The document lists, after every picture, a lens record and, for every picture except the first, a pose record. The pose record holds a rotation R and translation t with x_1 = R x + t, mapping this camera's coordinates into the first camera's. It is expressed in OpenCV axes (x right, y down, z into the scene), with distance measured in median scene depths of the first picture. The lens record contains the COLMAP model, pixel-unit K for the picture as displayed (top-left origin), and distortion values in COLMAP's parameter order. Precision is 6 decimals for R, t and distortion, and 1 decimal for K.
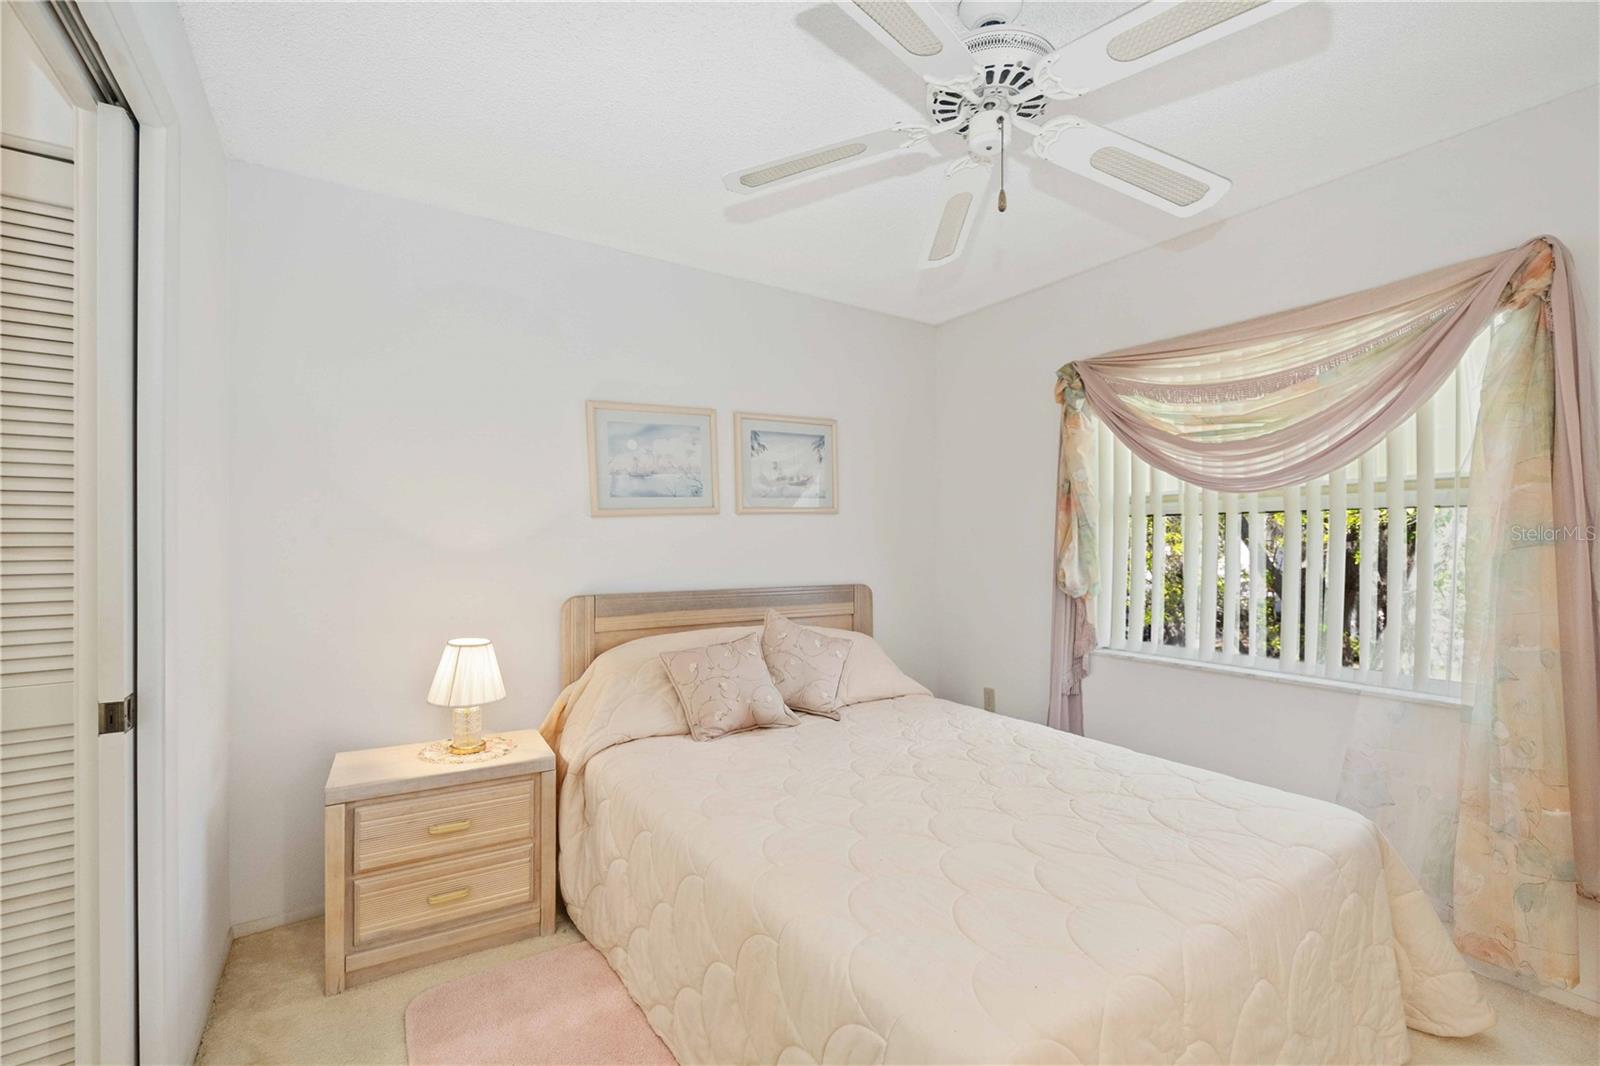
lens RADIAL K [[668.4, 0, 797.8], [0, 668.4, 540.1], [0, 0, 1]] dist [0.002258, 0.002198]
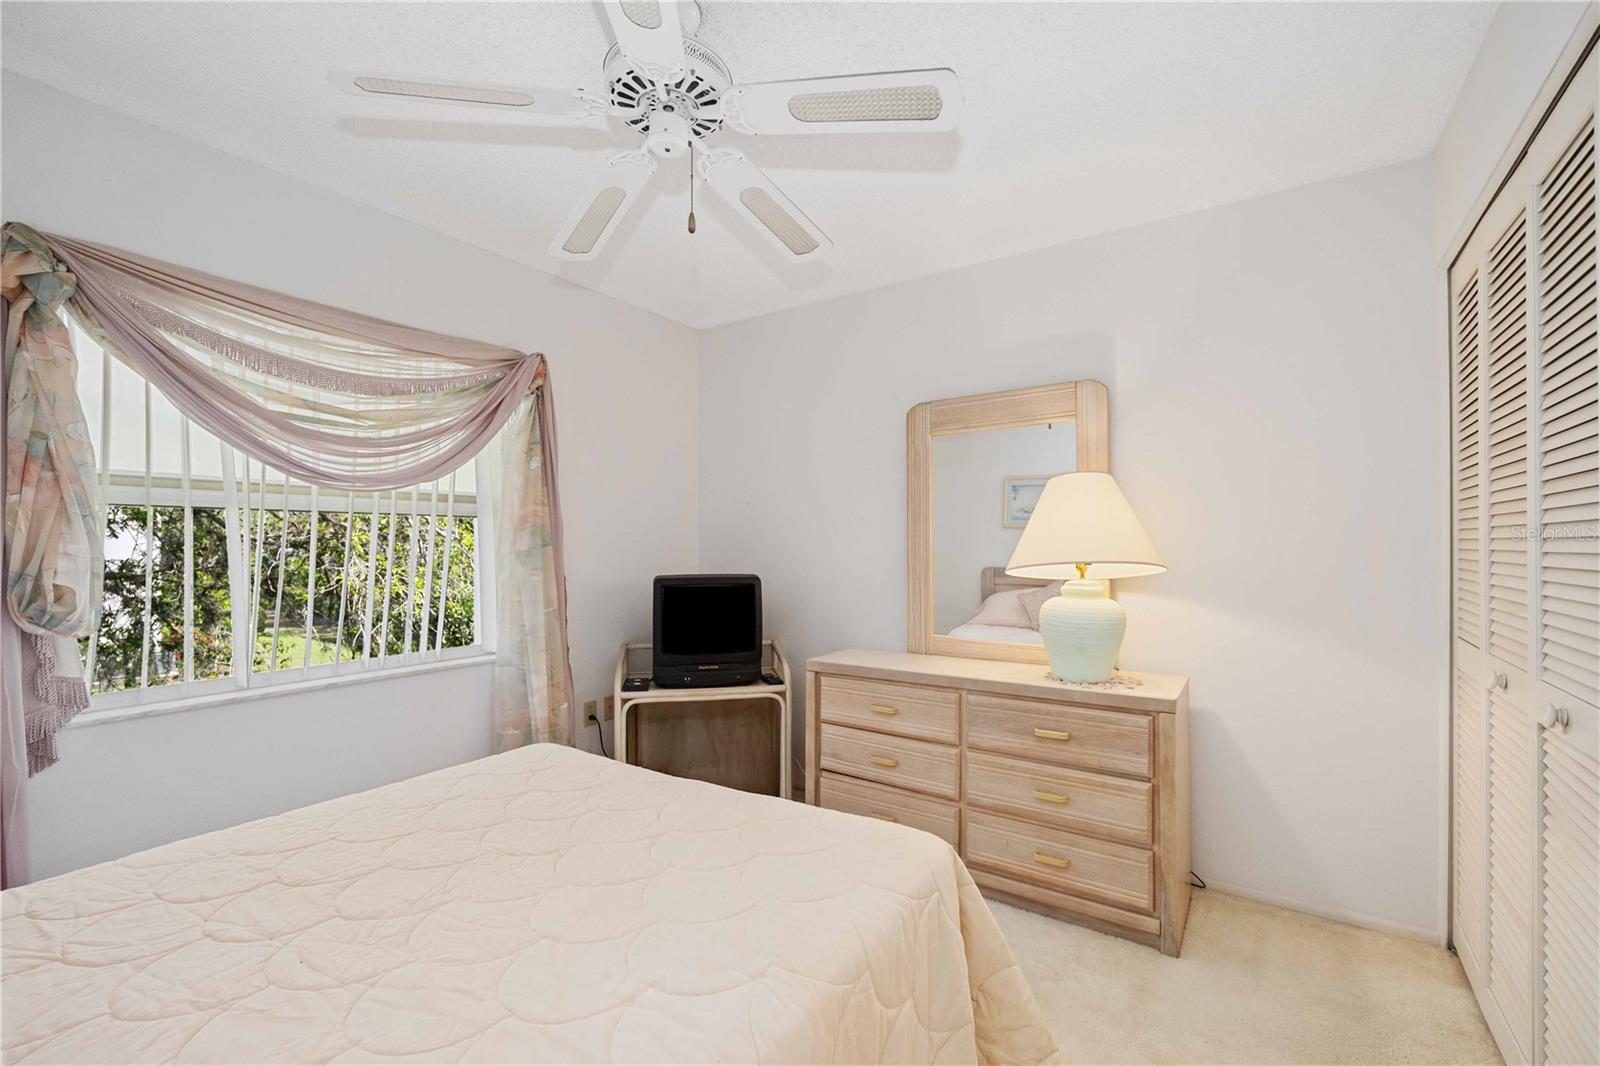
lens RADIAL K [[668.4, 0, 798.8], [0, 668.4, 541.0], [0, 0, 1]] dist [0.002258, 0.002198]
pose [[-0.363155, 0.005198, 0.931714, -0.441826], [-0.000026, 0.999984, -0.005589, 0.004581], [-0.931729, -0.002054, -0.363149, 0.732343]]
